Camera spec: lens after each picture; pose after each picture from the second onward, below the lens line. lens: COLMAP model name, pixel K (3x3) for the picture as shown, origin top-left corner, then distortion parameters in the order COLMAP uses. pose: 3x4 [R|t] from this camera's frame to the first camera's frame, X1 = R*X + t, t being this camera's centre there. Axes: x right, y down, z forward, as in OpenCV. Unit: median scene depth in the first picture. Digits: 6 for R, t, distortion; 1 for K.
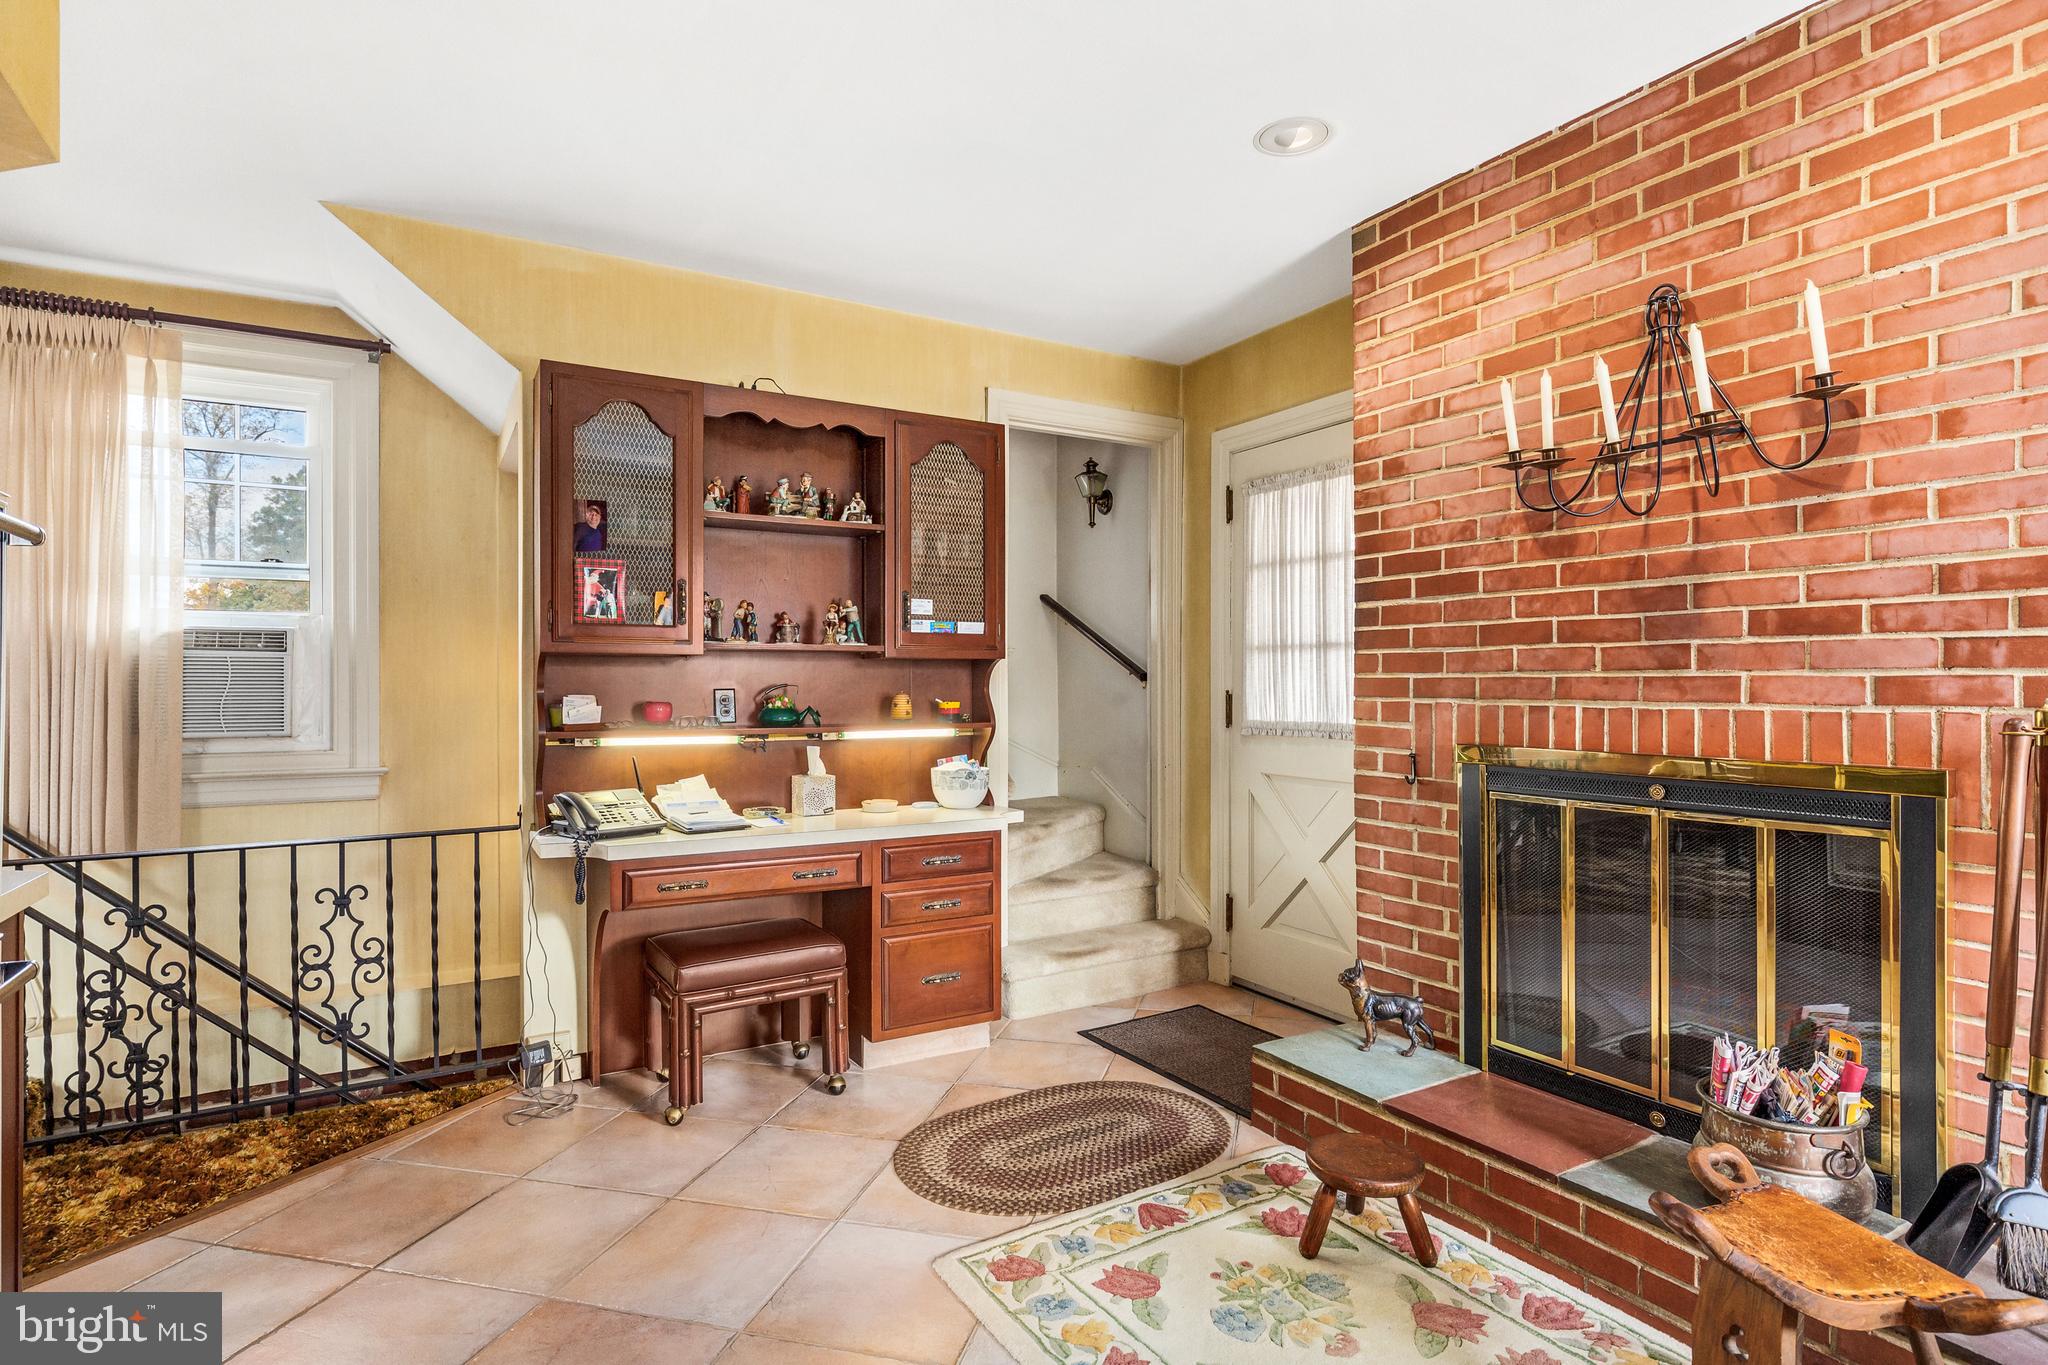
lens RADIAL K [[1068.3, 0, 1031.2], [0, 1068.3, 678.6], [0, 0, 1]] dist [-0.001862, 0.001795]
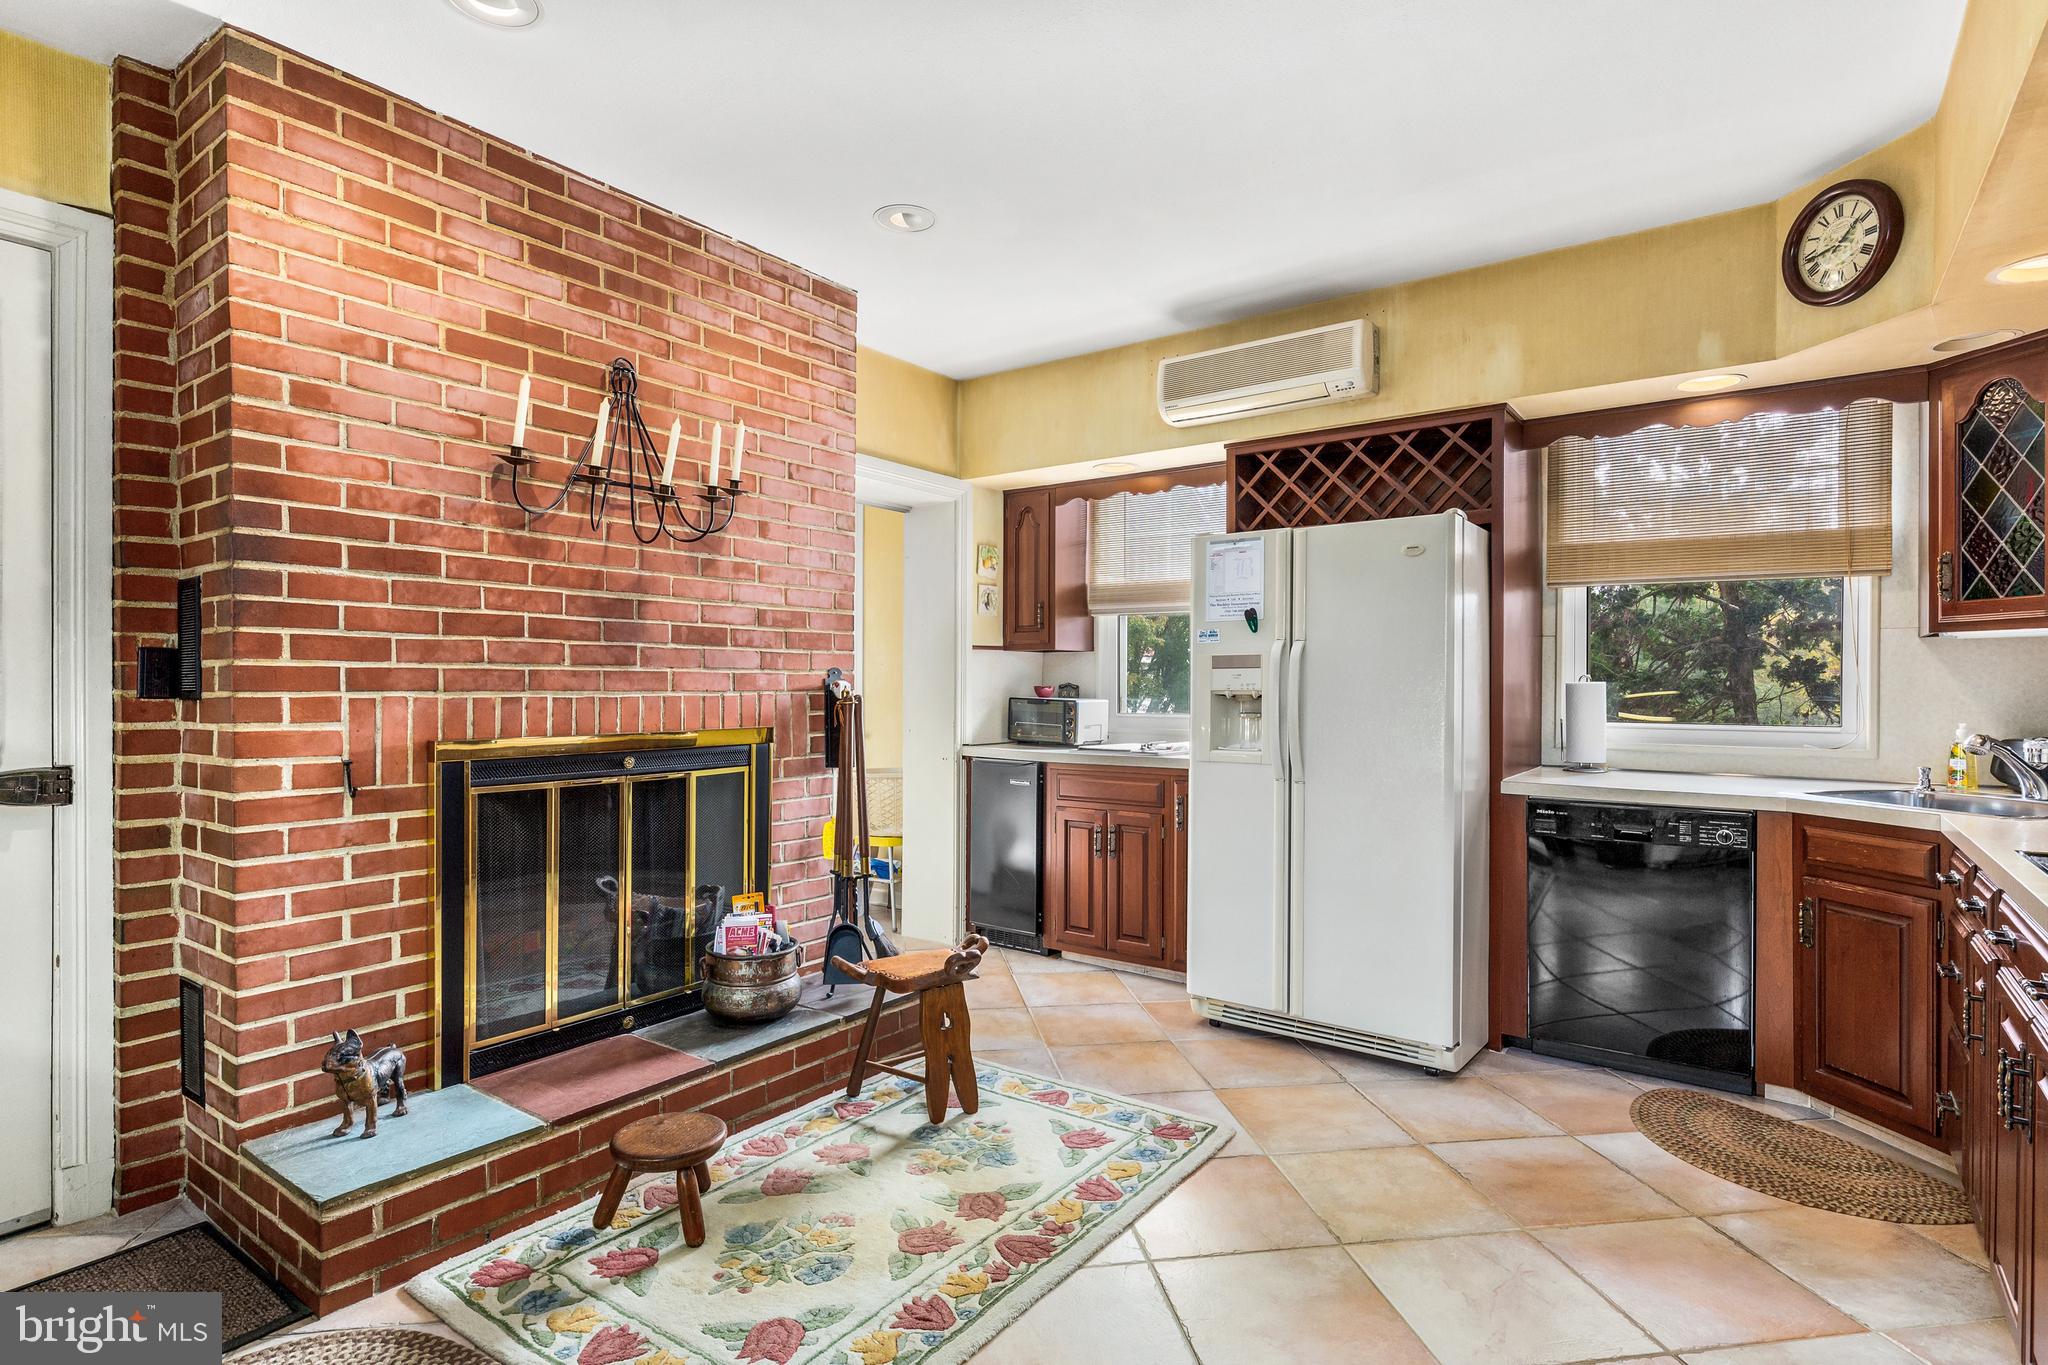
lens RADIAL K [[1033.7, 0, 1032.6], [0, 1033.7, 685.8], [0, 0, 1]] dist [0.001972, -0.000501]
pose [[-0.396580, -0.003936, 0.917992, -0.629361], [-0.008836, 0.999961, 0.000470, 0.009446], [-0.917958, -0.007924, -0.396599, 0.914167]]
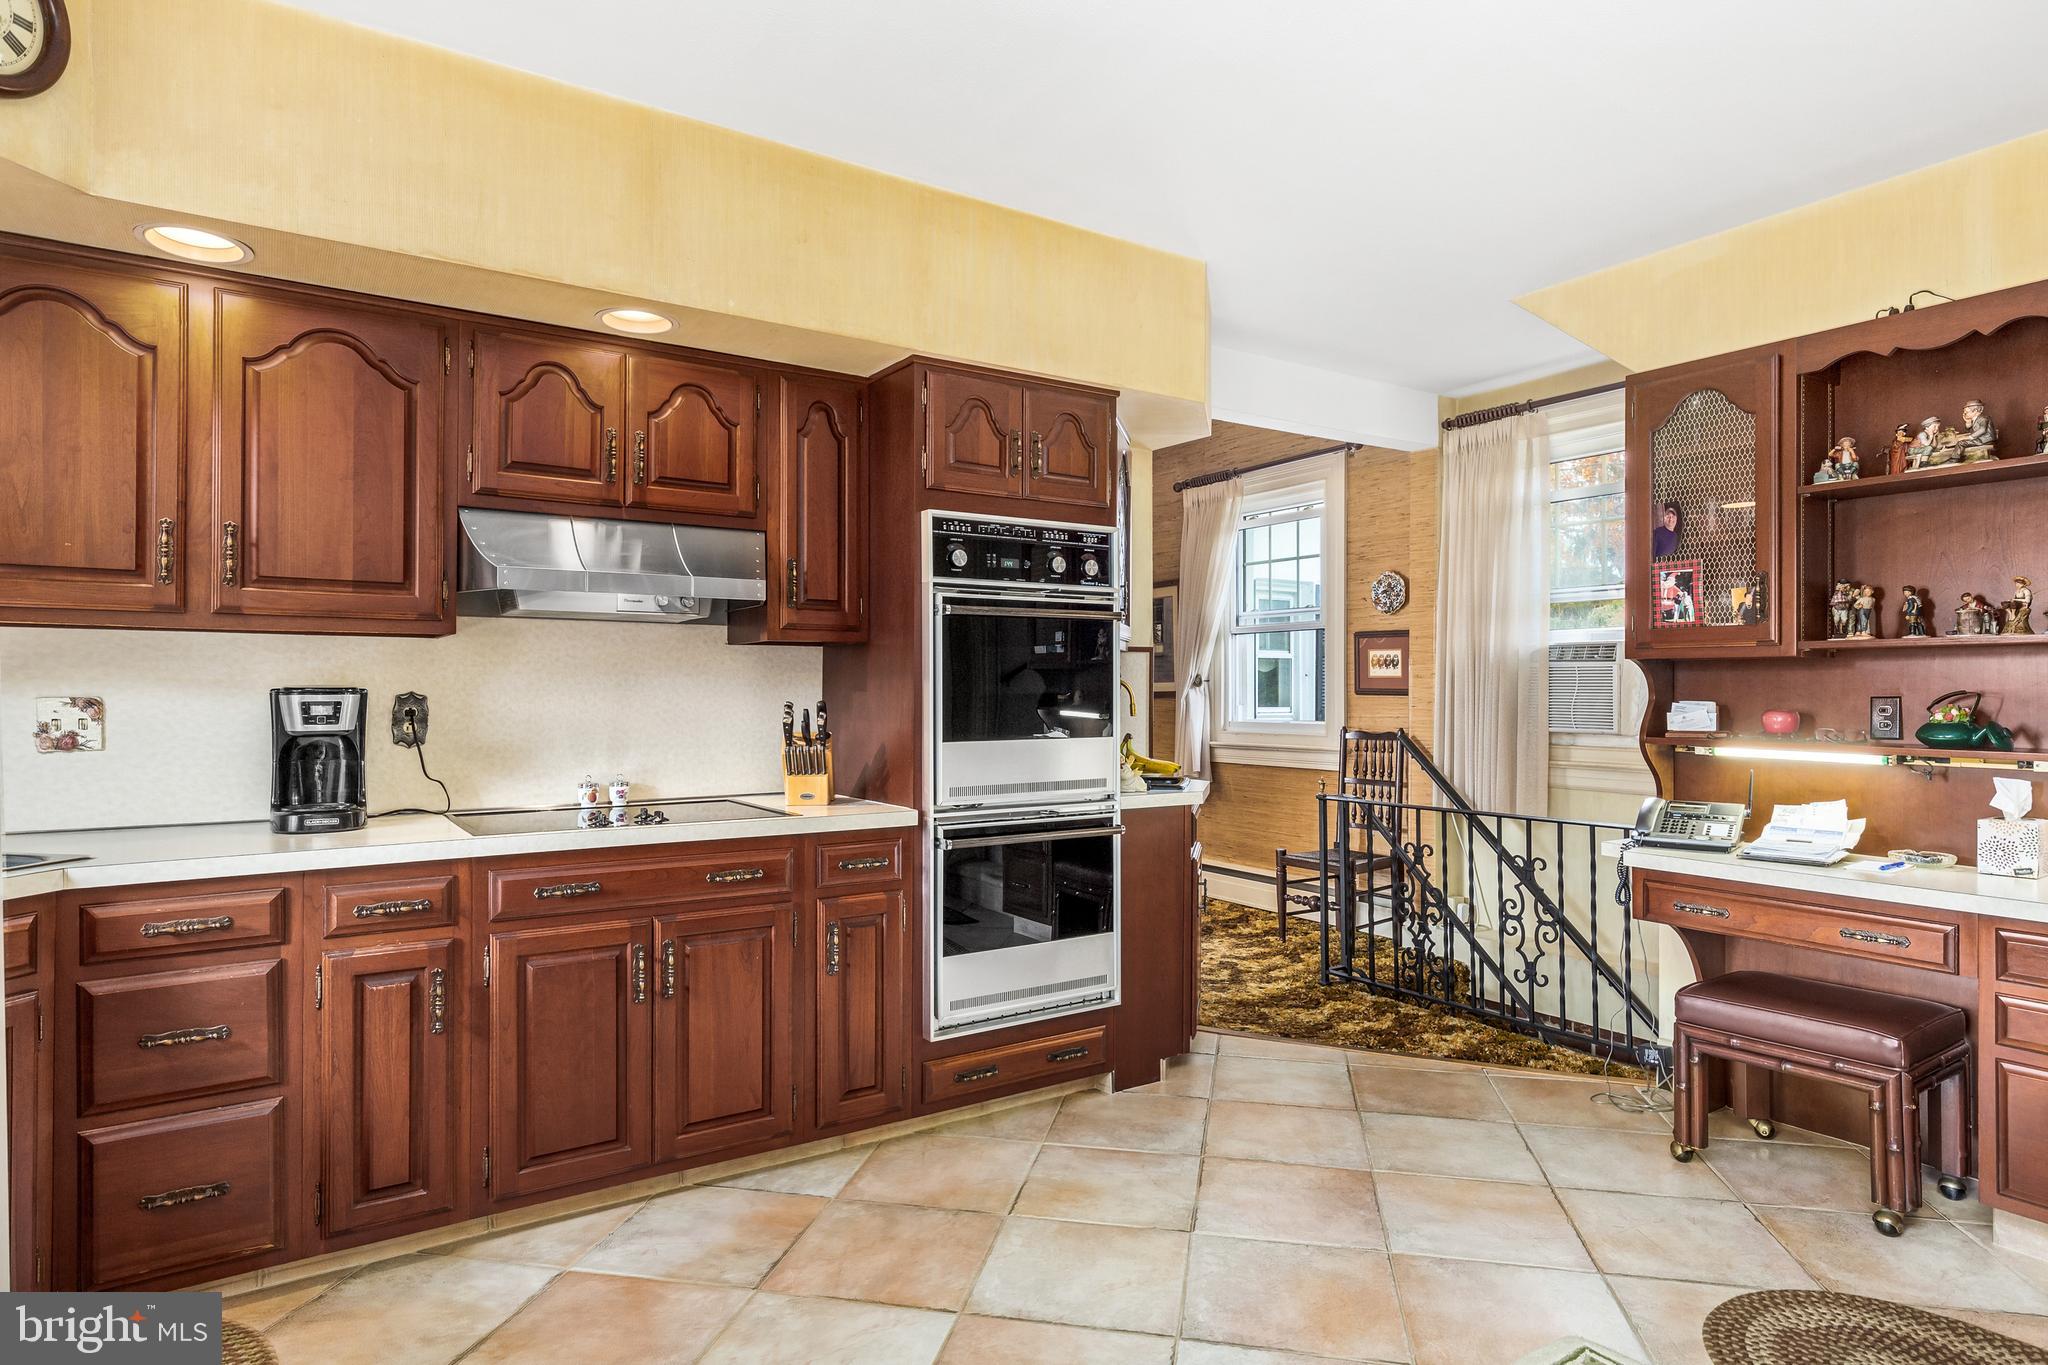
lens RADIAL K [[1142.6, 0, 1020.2], [0, 1142.6, 686.7], [0, 0, 1]] dist [0.010372, 0.000066]
pose [[0.043785, 0.000597, -0.999041, 0.702446], [0.004546, 0.999989, 0.000796, -0.001917], [0.999031, -0.004576, 0.043782, 0.410015]]
